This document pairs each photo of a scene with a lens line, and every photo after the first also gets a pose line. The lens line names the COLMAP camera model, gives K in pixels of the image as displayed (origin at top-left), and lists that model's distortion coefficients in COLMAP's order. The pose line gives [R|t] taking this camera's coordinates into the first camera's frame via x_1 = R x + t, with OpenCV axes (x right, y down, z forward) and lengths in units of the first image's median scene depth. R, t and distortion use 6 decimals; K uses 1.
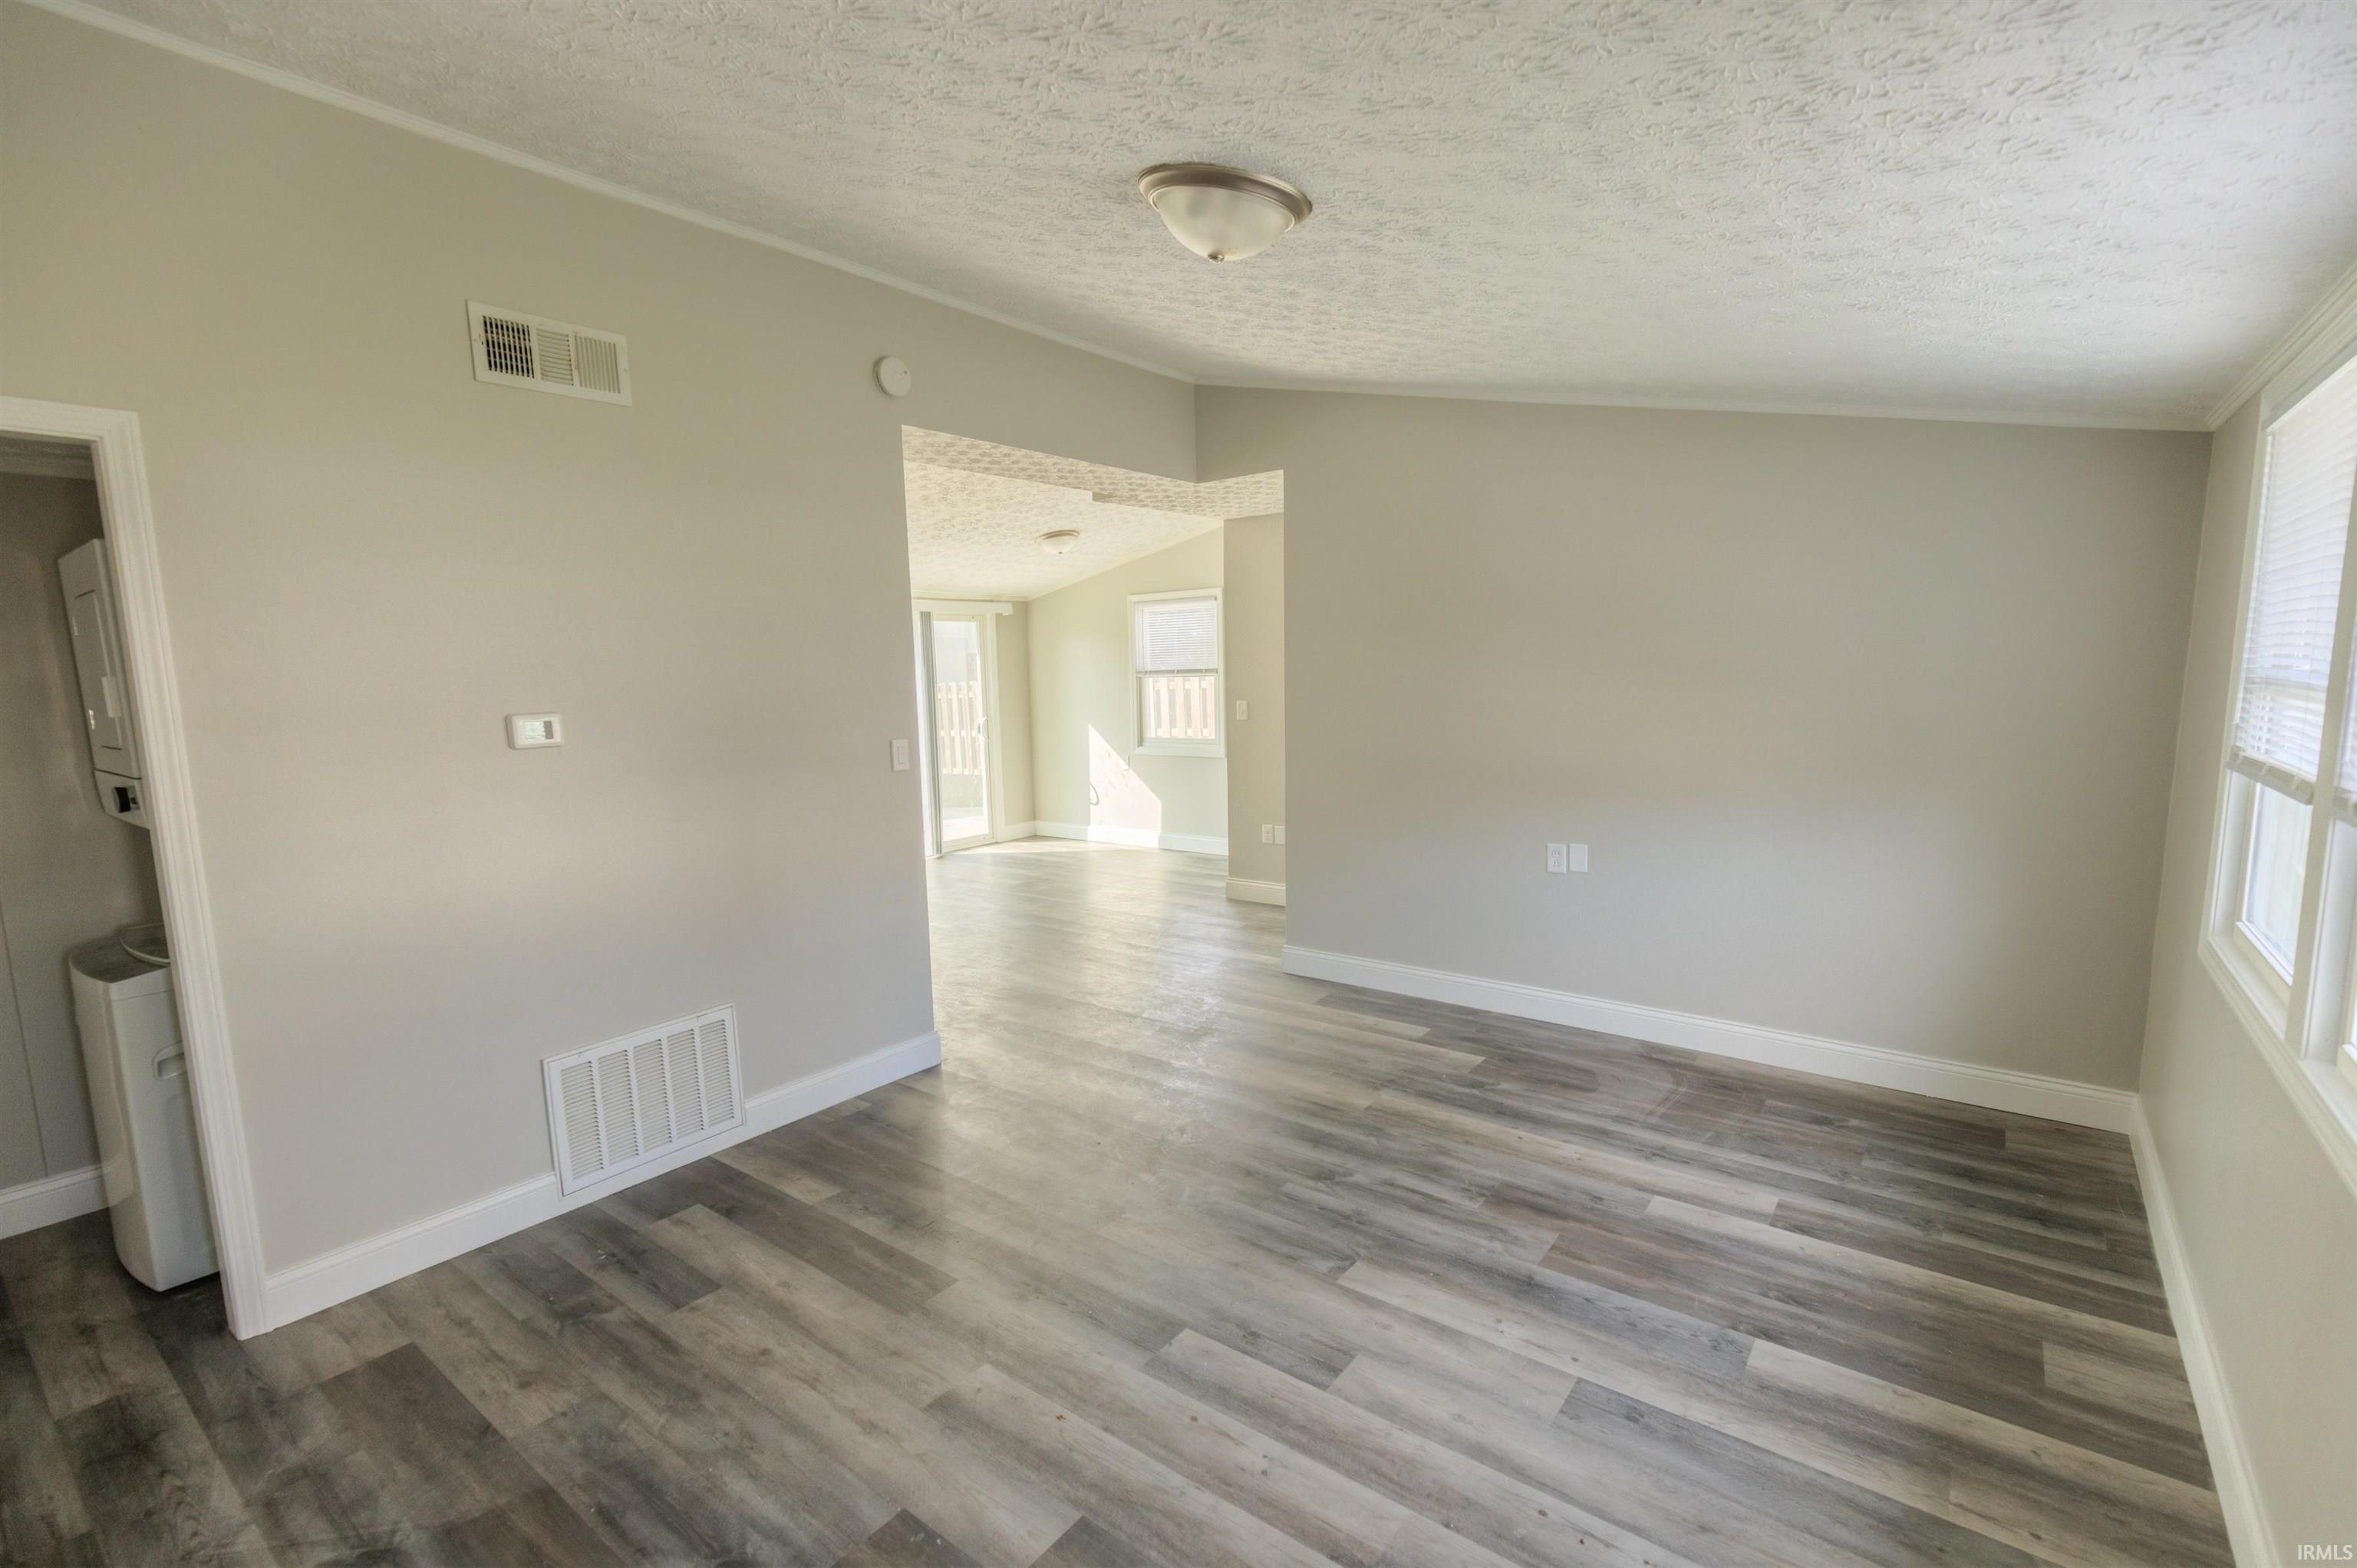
lens RADIAL K [[1056.4, 0, 1180.5], [0, 1056.4, 811.4], [0, 0, 1]] dist [0.002618, -0.000243]
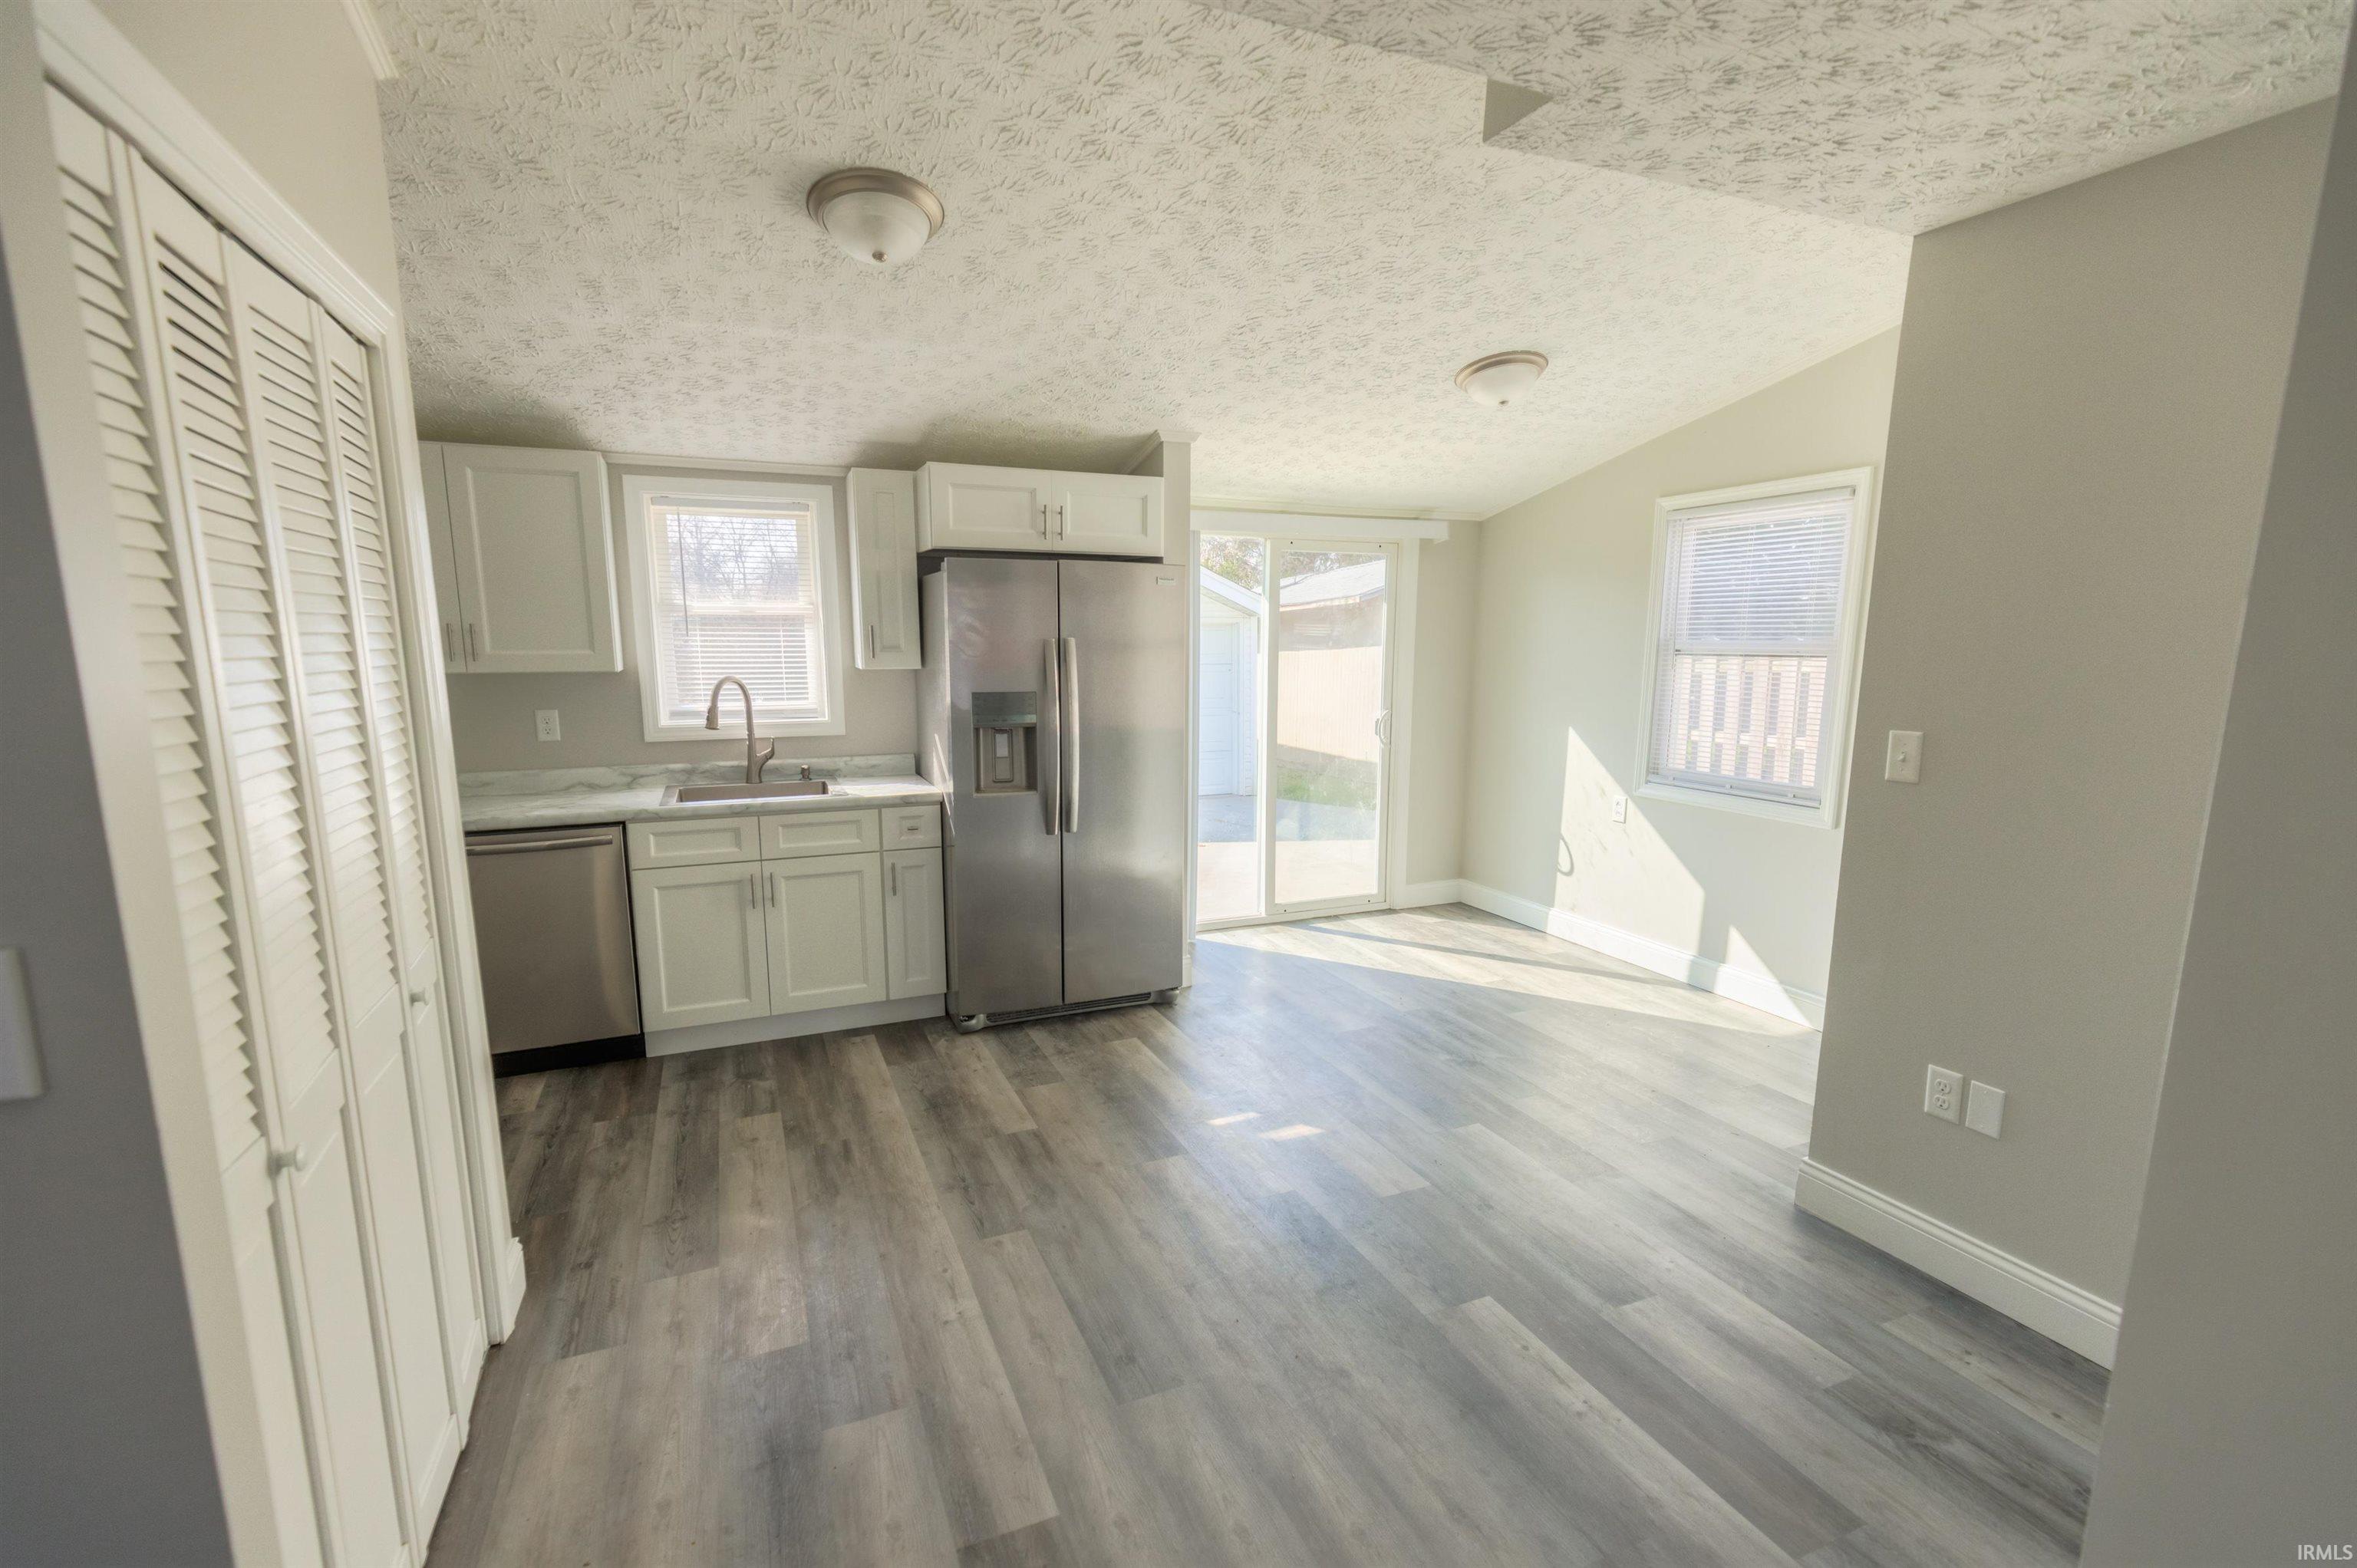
lens RADIAL K [[1056.4, 0, 1180.5], [0, 1056.4, 811.4], [0, 0, 1]] dist [0.002618, -0.000243]
pose [[0.870912, 0.108465, -0.479320, 0.038279], [-0.091595, 0.994075, 0.058524, -0.168918], [0.482827, -0.007066, 0.875687, 1.237537]]
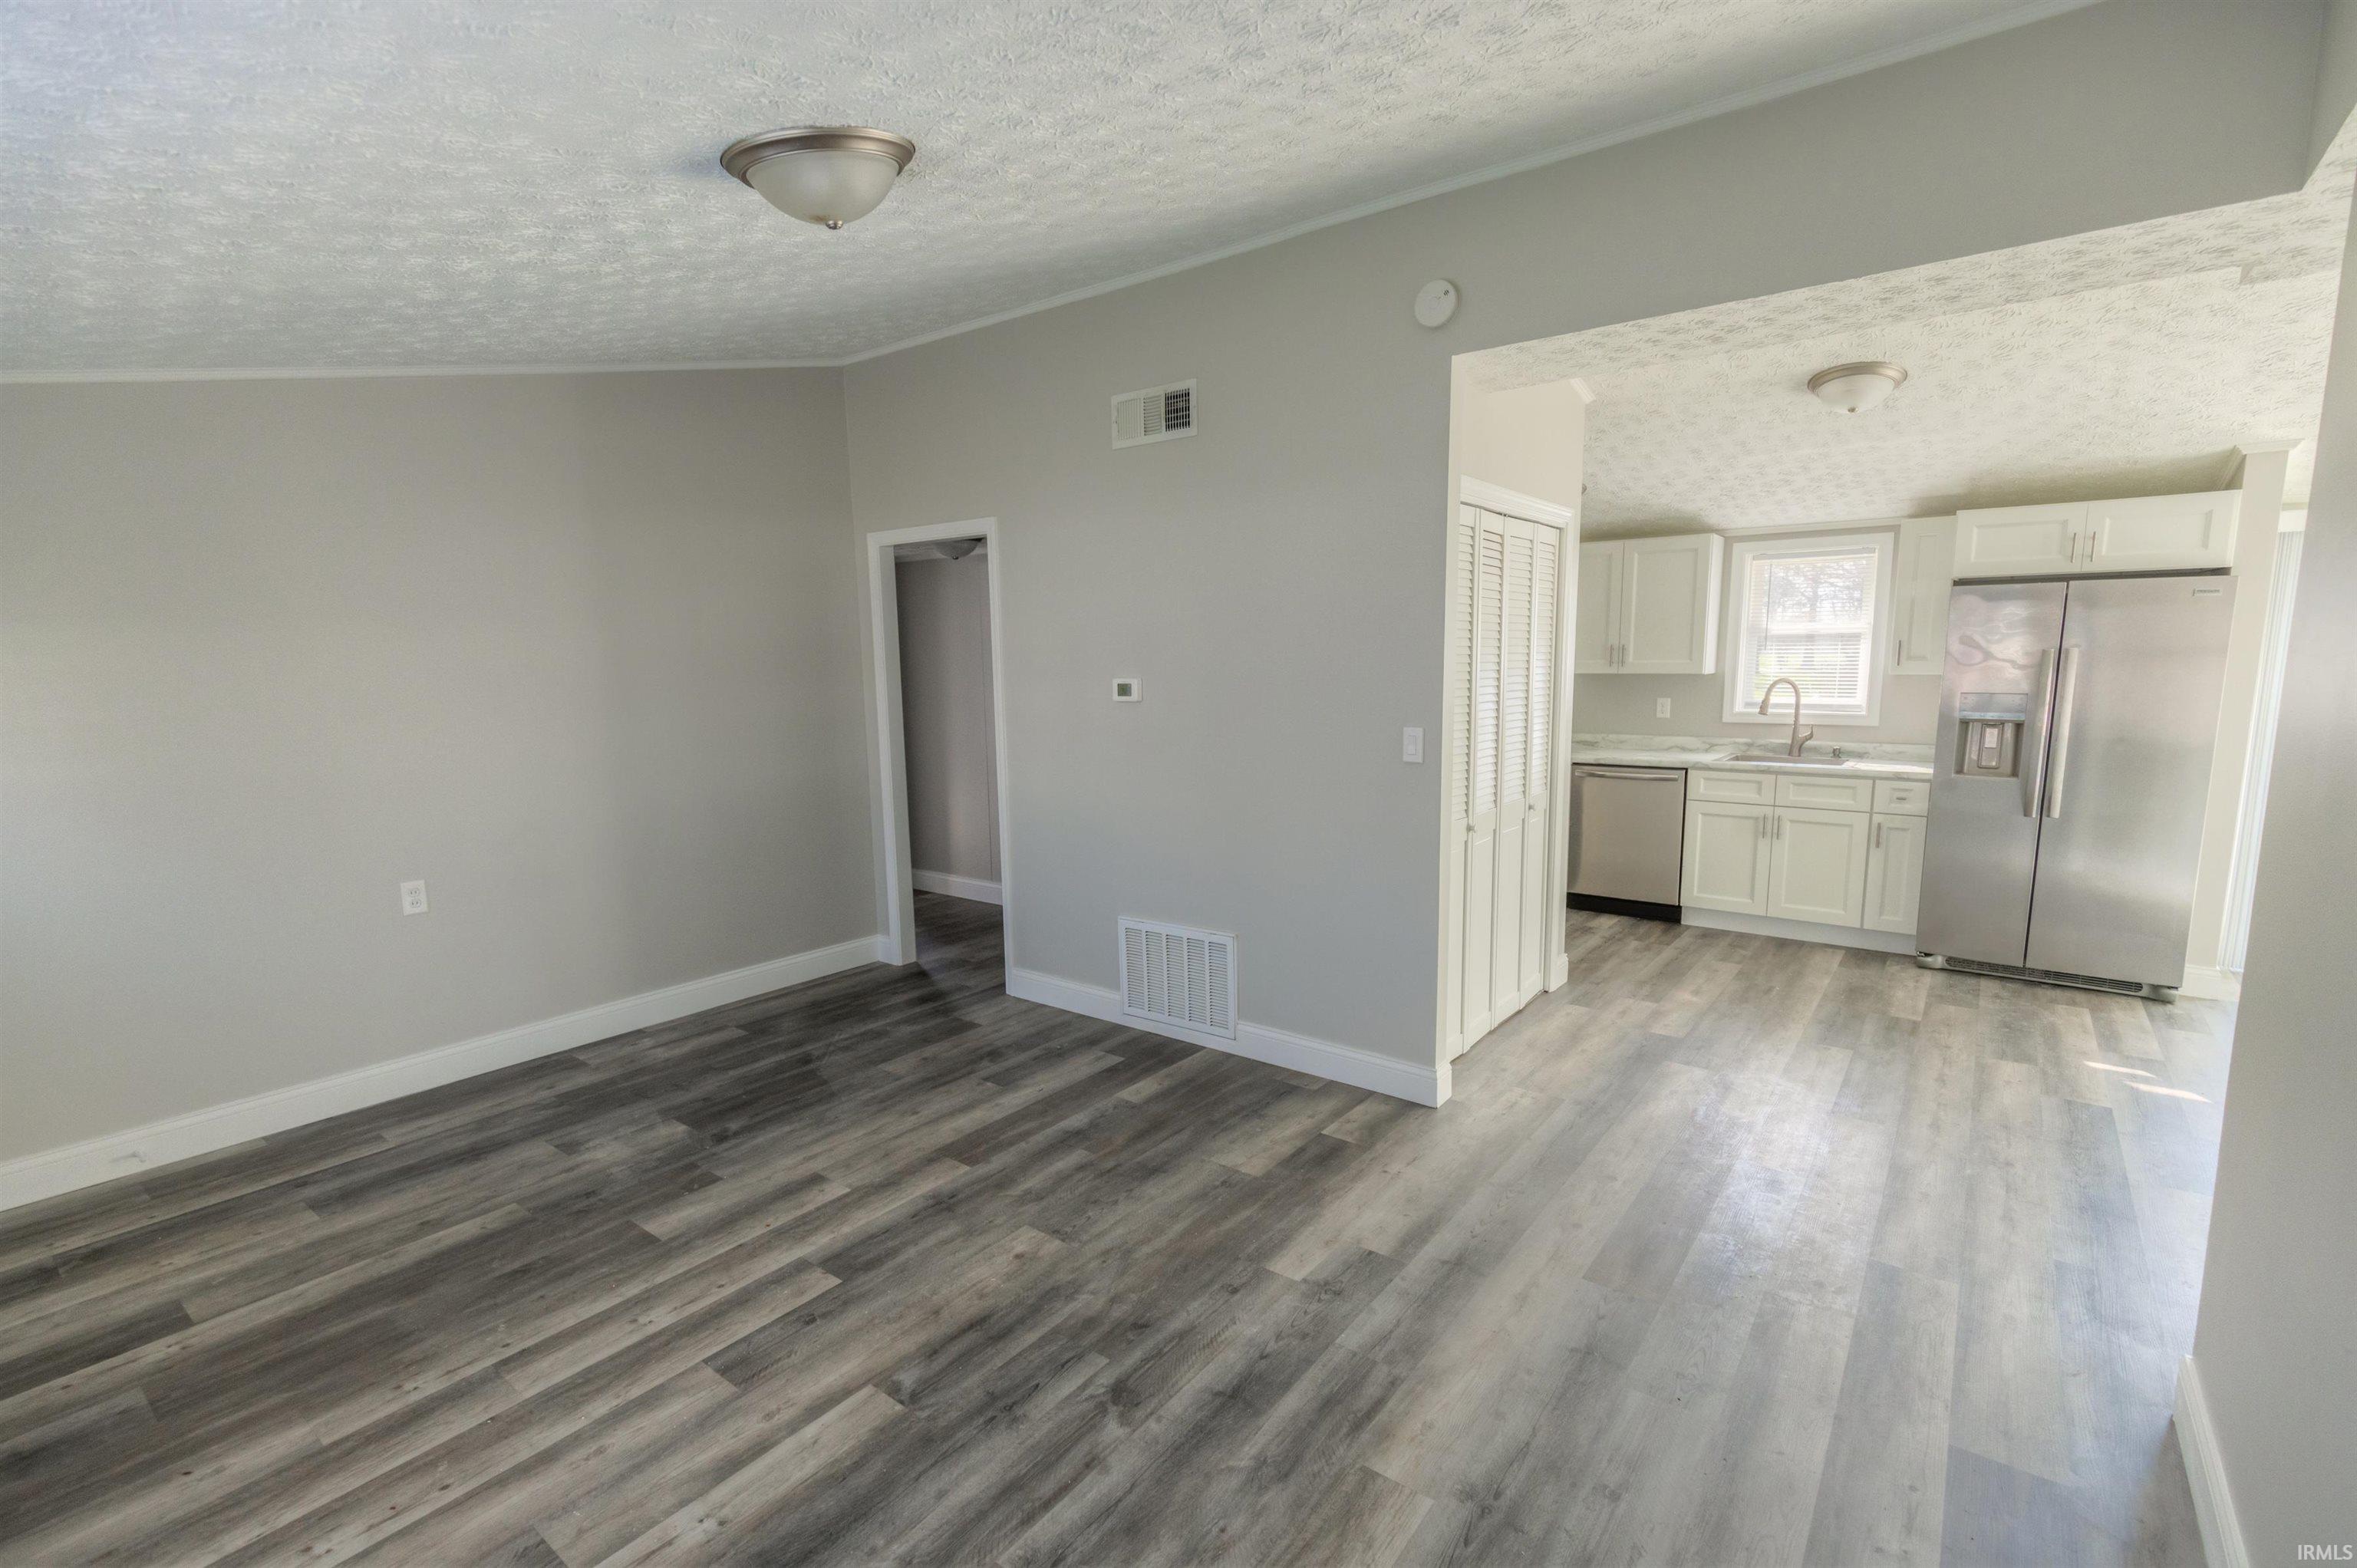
lens RADIAL K [[1056.4, 0, 1180.5], [0, 1056.4, 811.4], [0, 0, 1]] dist [0.002618, -0.000243]
pose [[-0.002013, 0.174200, -0.984708, 0.813923], [-0.124286, 0.977032, 0.173096, -0.169220], [0.992244, 0.122734, 0.019683, 1.050320]]
